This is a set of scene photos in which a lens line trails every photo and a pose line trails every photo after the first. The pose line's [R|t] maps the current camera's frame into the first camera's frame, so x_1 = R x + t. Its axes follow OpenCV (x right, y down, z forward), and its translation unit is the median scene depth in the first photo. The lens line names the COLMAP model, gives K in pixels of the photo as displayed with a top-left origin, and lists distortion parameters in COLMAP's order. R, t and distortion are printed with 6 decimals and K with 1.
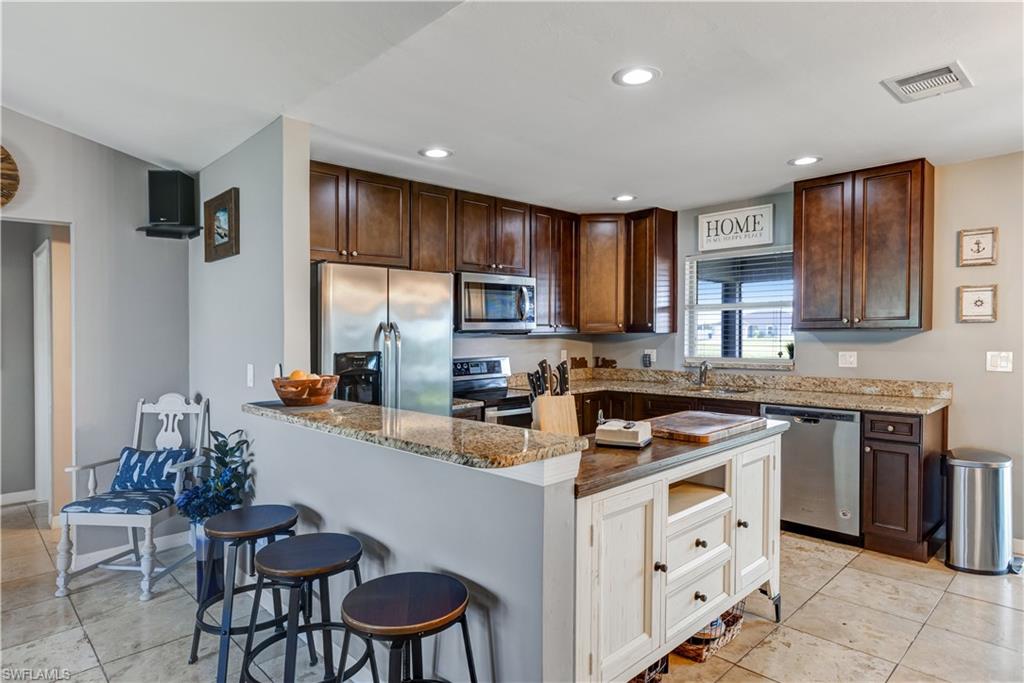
lens RADIAL K [[573.1, 0, 512.0], [0, 573.1, 341.5], [0, 0, 1]] dist [0.002486, 0.001439]
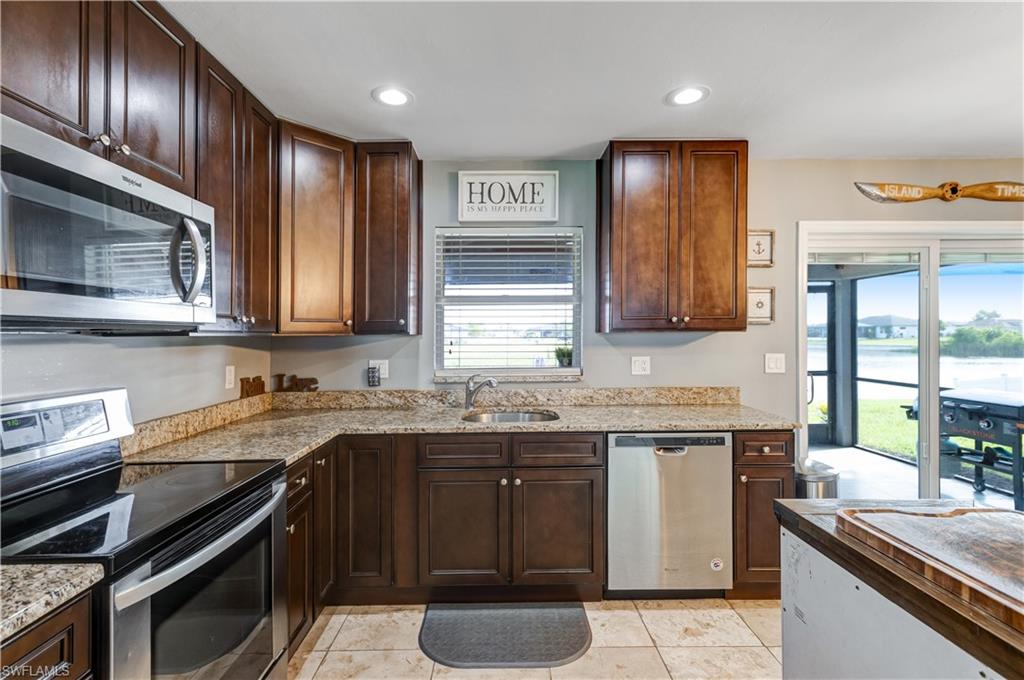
lens RADIAL K [[476.8, 0, 502.3], [0, 476.8, 341.0], [0, 0, 1]] dist [-0.002230, -0.000136]
pose [[0.692496, -0.002921, 0.721416, -0.083594], [0.012454, 0.999891, -0.007907, -0.002828], [-0.721314, 0.014460, 0.692457, 0.698739]]
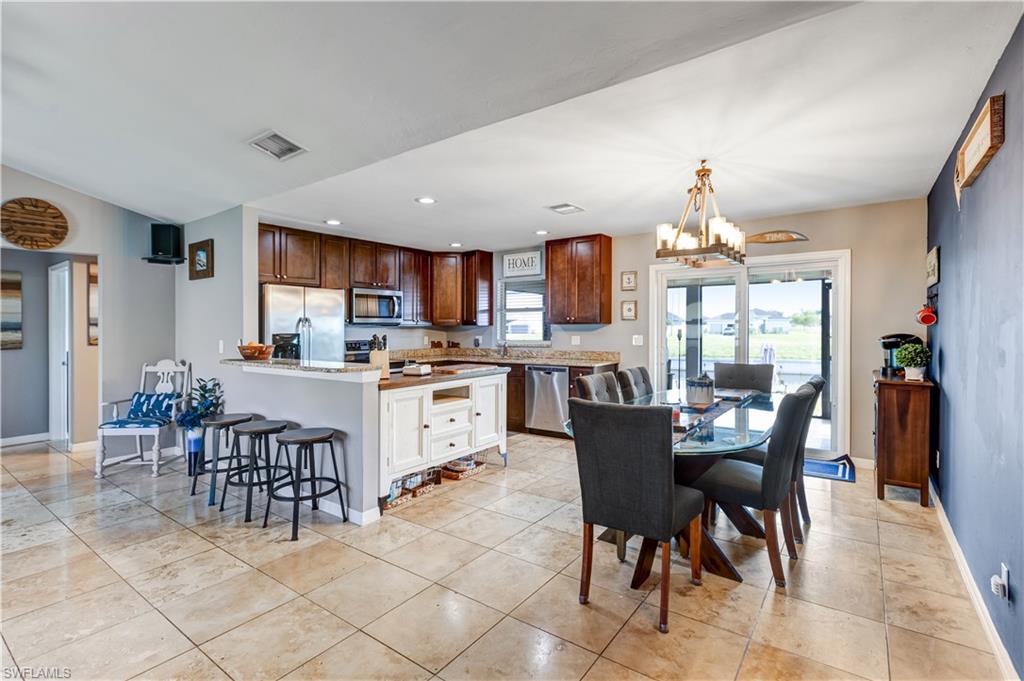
lens RADIAL K [[473.9, 0, 504.4], [0, 473.9, 335.7], [0, 0, 1]] dist [0.002024, 0.000049]
pose [[0.987499, 0.002190, 0.157610, 0.139326], [-0.002034, 0.999997, -0.001149, 0.020299], [-0.157612, 0.000814, 0.987501, -0.463811]]
